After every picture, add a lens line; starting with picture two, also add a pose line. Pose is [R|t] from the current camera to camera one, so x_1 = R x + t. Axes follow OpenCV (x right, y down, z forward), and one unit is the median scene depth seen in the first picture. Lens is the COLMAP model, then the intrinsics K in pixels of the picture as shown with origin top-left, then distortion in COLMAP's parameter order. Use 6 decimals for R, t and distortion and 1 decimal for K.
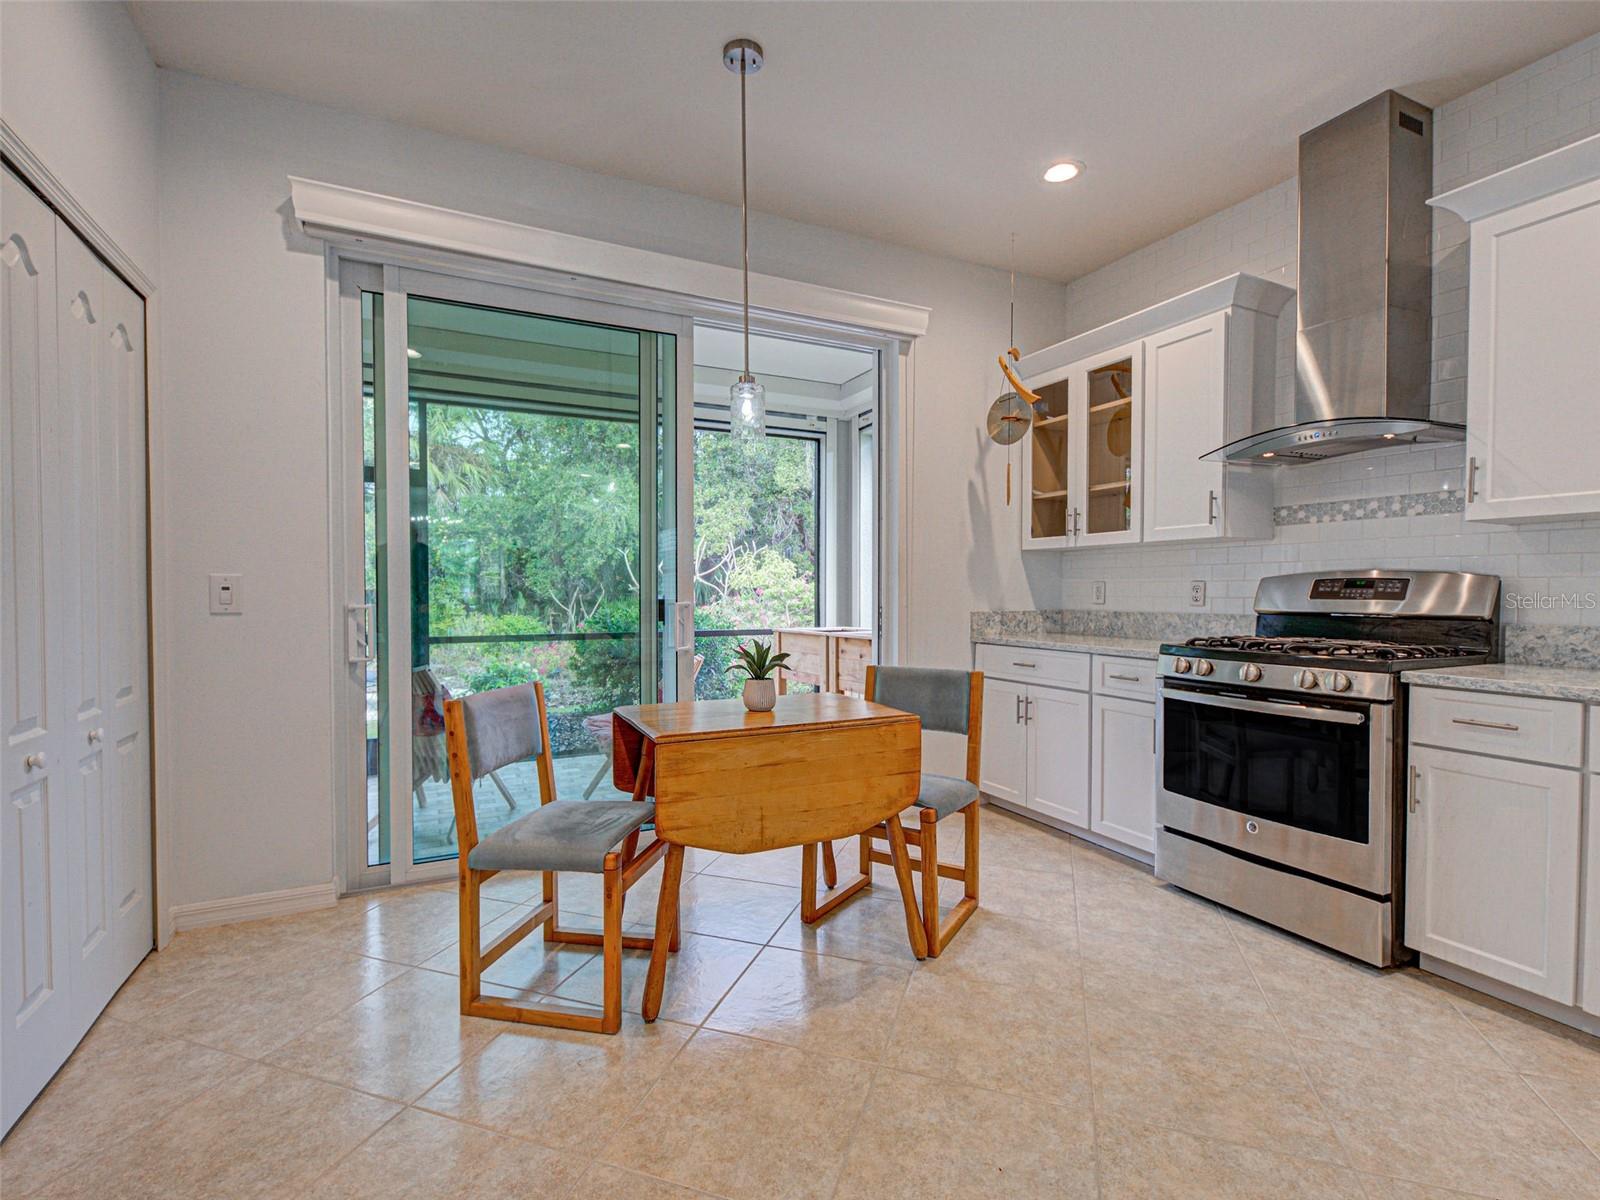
lens RADIAL K [[710.0, 0, 769.2], [0, 710.0, 609.0], [0, 0, 1]] dist [-0.003581, 0.000319]
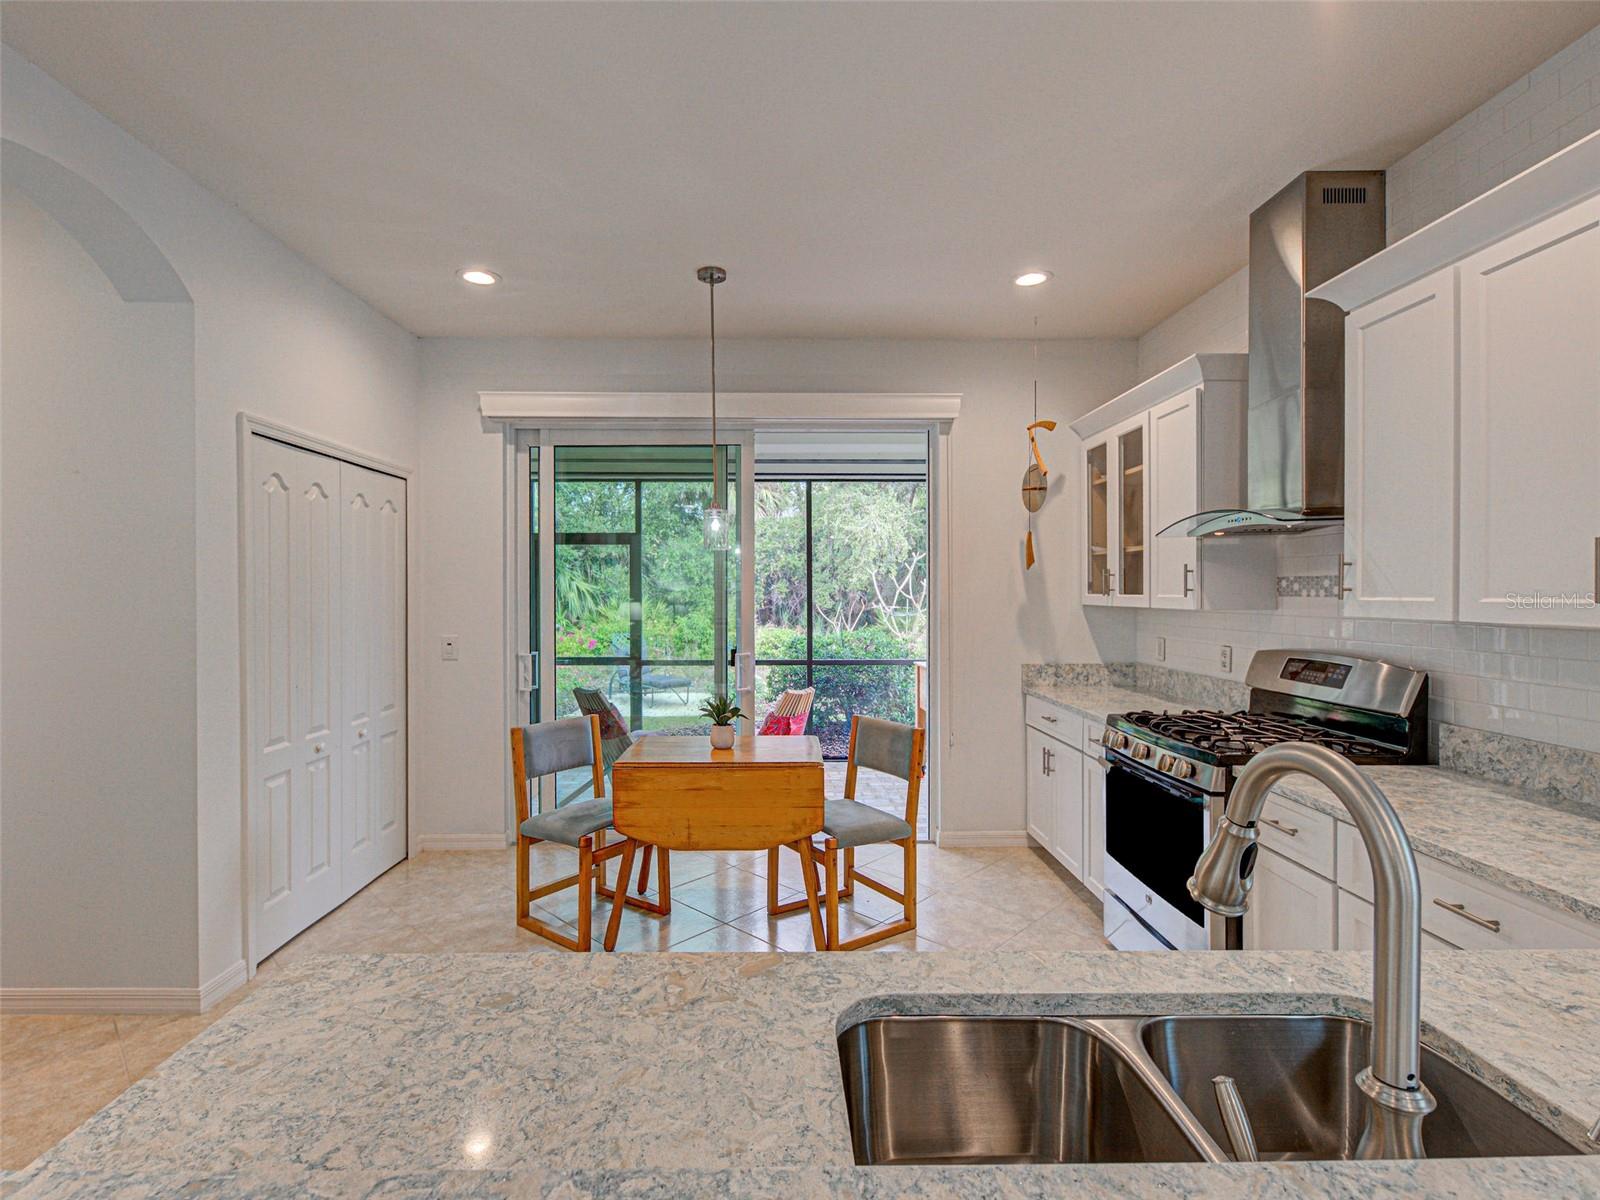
lens RADIAL K [[710.0, 0, 789.5], [0, 710.0, 597.6], [0, 0, 1]] dist [-0.003581, 0.000319]
pose [[0.915237, 0.000857, -0.402916, 0.594572], [-0.008409, 0.999821, -0.016974, -0.112295], [0.402829, 0.018923, 0.915080, -0.179663]]
